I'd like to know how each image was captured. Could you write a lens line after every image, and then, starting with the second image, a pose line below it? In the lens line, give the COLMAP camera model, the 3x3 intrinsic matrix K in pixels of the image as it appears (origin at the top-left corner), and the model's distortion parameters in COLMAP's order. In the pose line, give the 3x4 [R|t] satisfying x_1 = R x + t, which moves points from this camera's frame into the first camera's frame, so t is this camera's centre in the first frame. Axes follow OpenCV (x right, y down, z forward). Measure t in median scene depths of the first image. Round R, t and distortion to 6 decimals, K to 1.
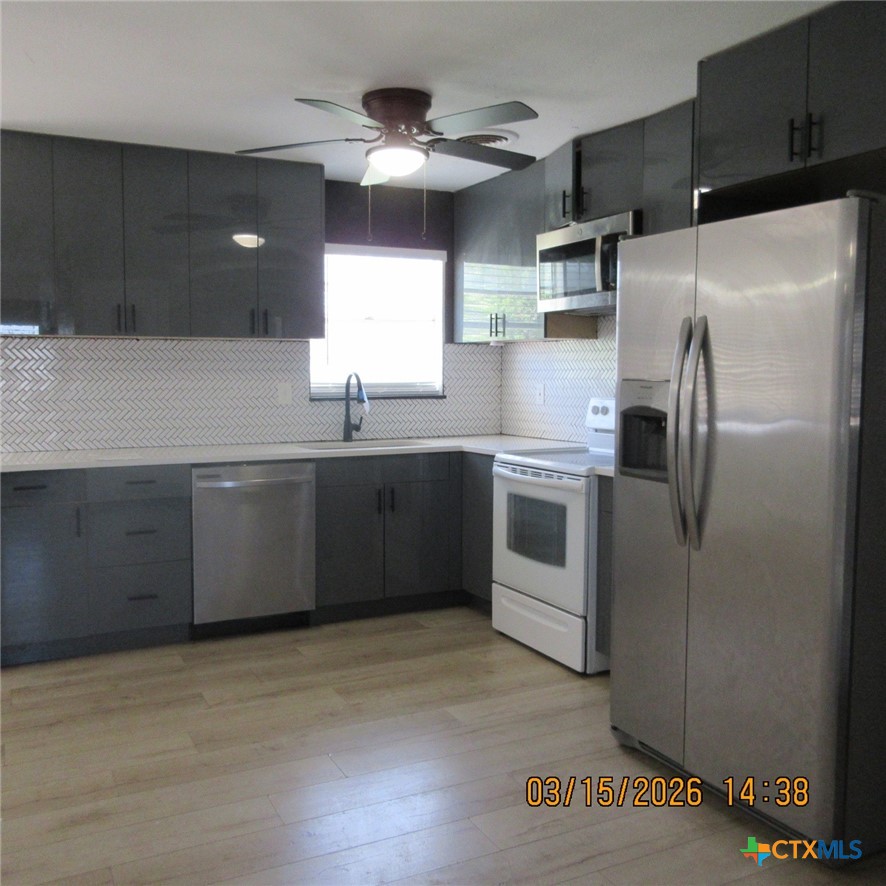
lens RADIAL K [[861.6, 0, 440.0], [0, 861.6, 441.2], [0, 0, 1]] dist [-0.001620, 0.019213]
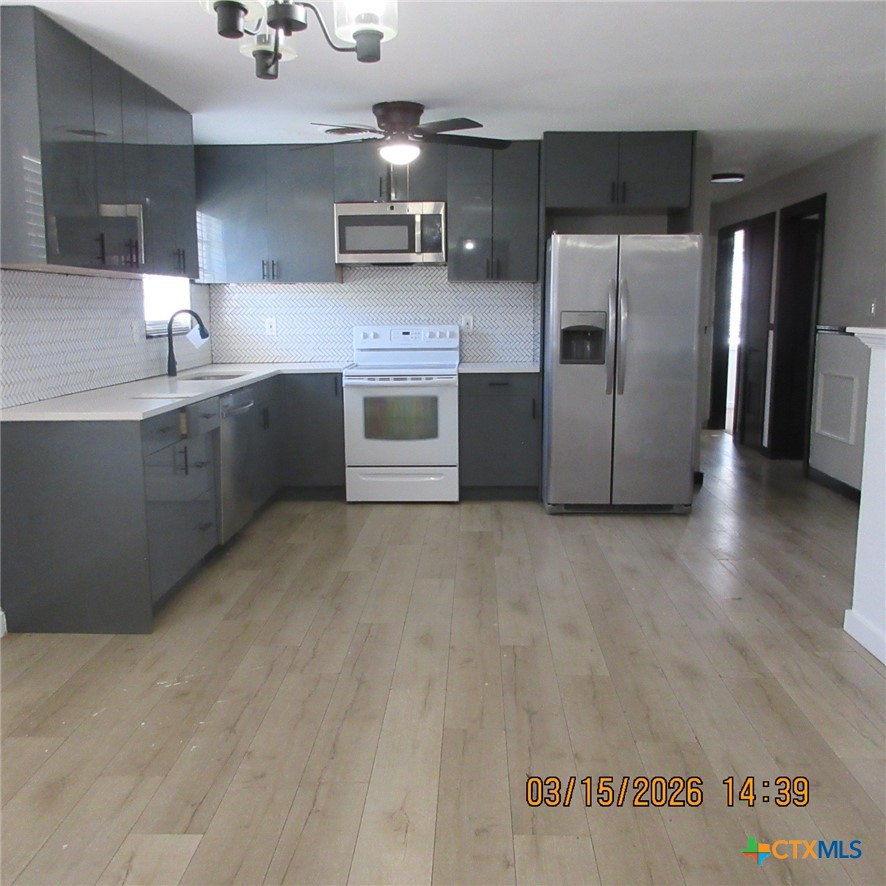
lens RADIAL K [[854.7, 0, 441.2], [0, 854.7, 438.9], [0, 0, 1]] dist [-0.030778, 0.015731]
pose [[0.494419, -0.134988, 0.858678, -1.129840], [0.077219, 0.990783, 0.111294, -0.017381], [-0.865787, 0.011280, 0.500286, 0.245974]]
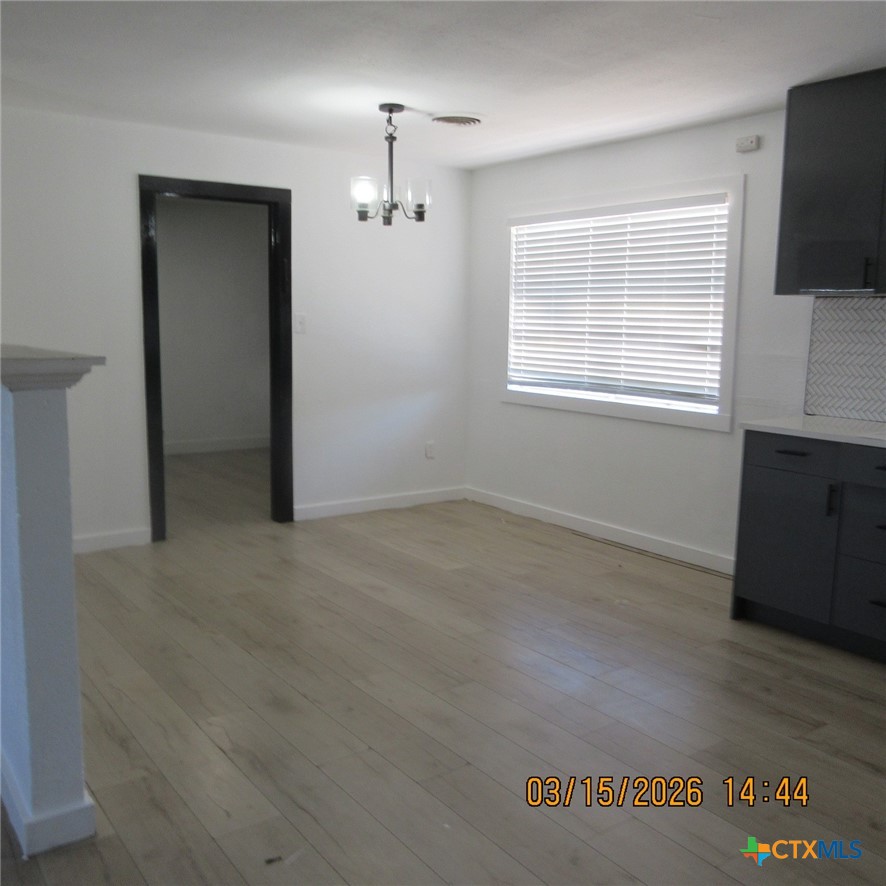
lens RADIAL K [[868.6, 0, 441.1], [0, 868.6, 435.6], [0, 0, 1]] dist [-0.015304, 0.018831]
pose [[0.149191, 0.131928, -0.979968, 0.409562], [-0.101165, 0.987895, 0.117593, -0.038499], [0.983620, 0.081595, 0.160732, 0.444172]]
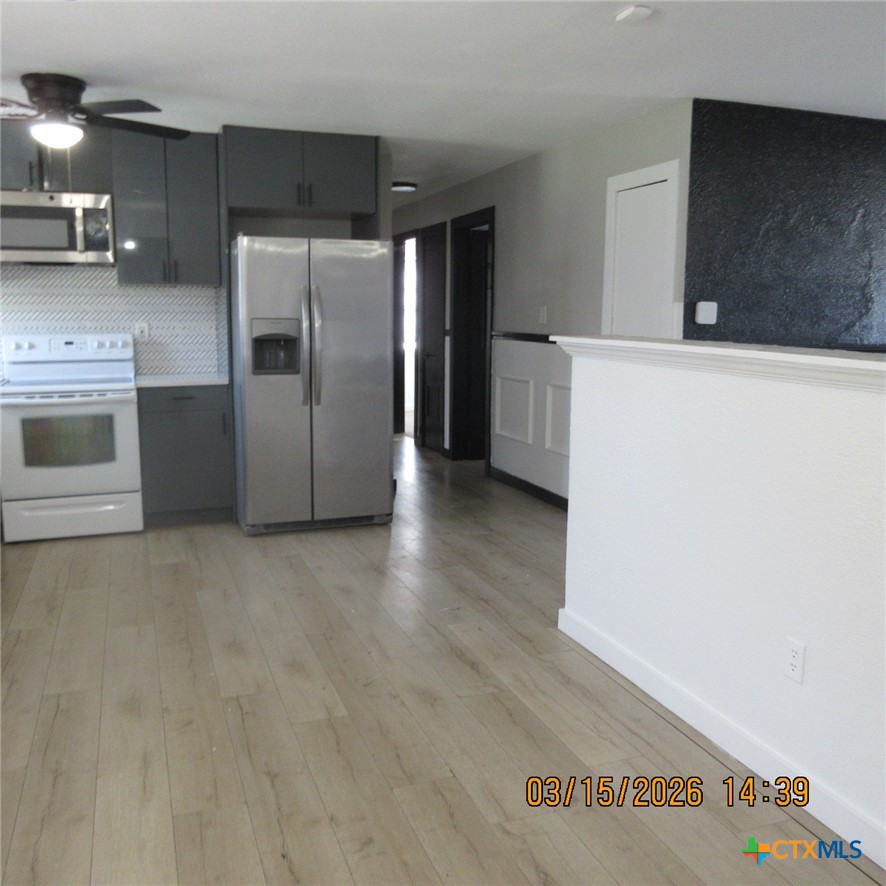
lens RADIAL K [[854.7, 0, 441.2], [0, 854.7, 438.9], [0, 0, 1]] dist [-0.030778, 0.015731]
pose [[0.126748, -0.146961, 0.980988, -1.074463], [0.080476, 0.987227, 0.137497, -0.027722], [-0.988665, 0.061518, 0.136956, 0.316545]]
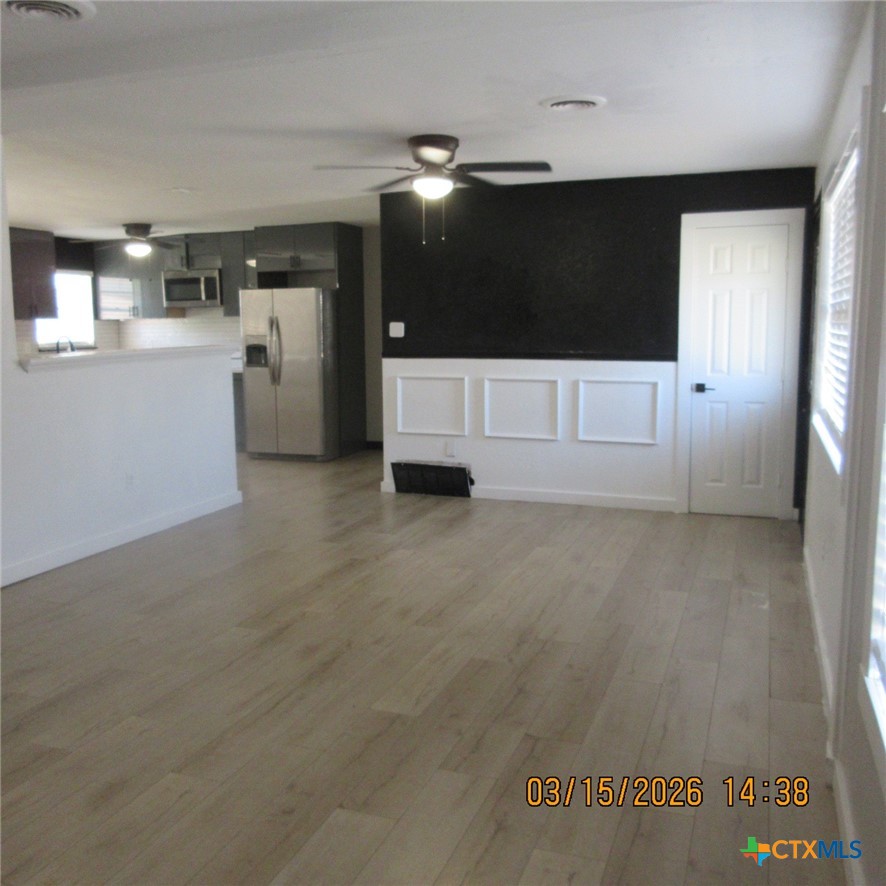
lens RADIAL K [[861.6, 0, 440.0], [0, 861.6, 441.2], [0, 0, 1]] dist [-0.001620, 0.019213]
pose [[0.742188, -0.099200, 0.662809, -1.005680], [0.070847, 0.995056, 0.069594, 0.104916], [-0.666436, -0.004694, 0.745547, -1.302803]]
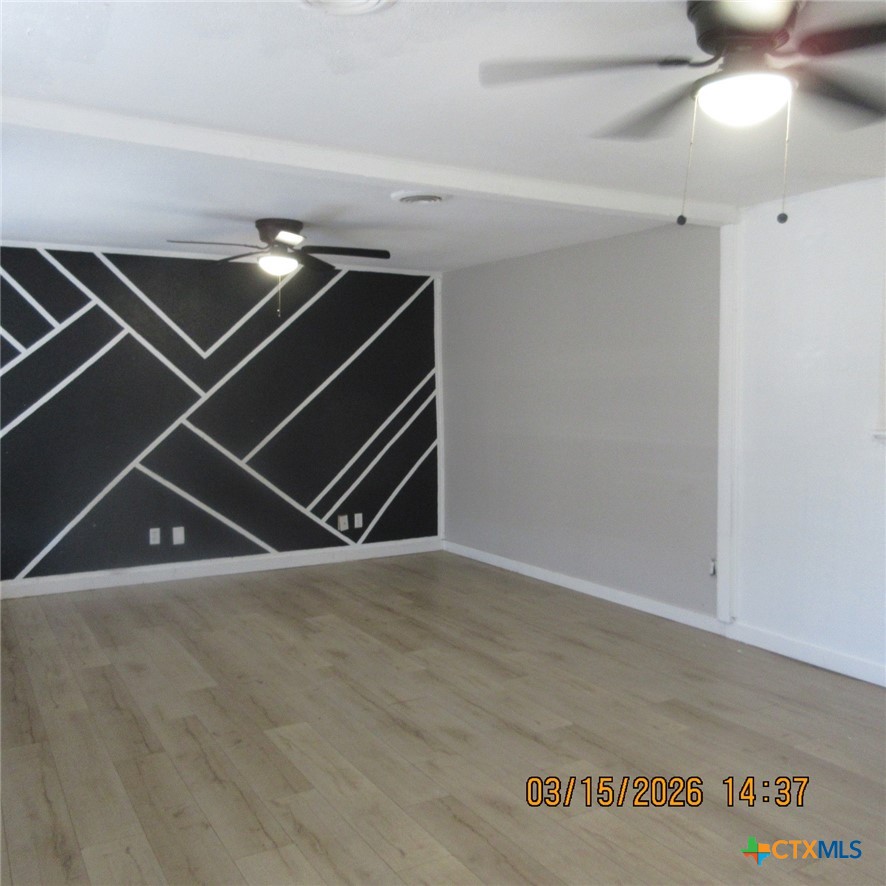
lens RADIAL K [[833.1, 0, 443.0], [0, 833.1, 443.0], [0, 0, 1]] dist [0.012136, 0.011991]
pose [[0.068690, 0.064432, -0.995555, 0.353339], [-0.081975, 0.994902, 0.058734, 0.031105], [0.994264, 0.077576, 0.073622, -0.608050]]
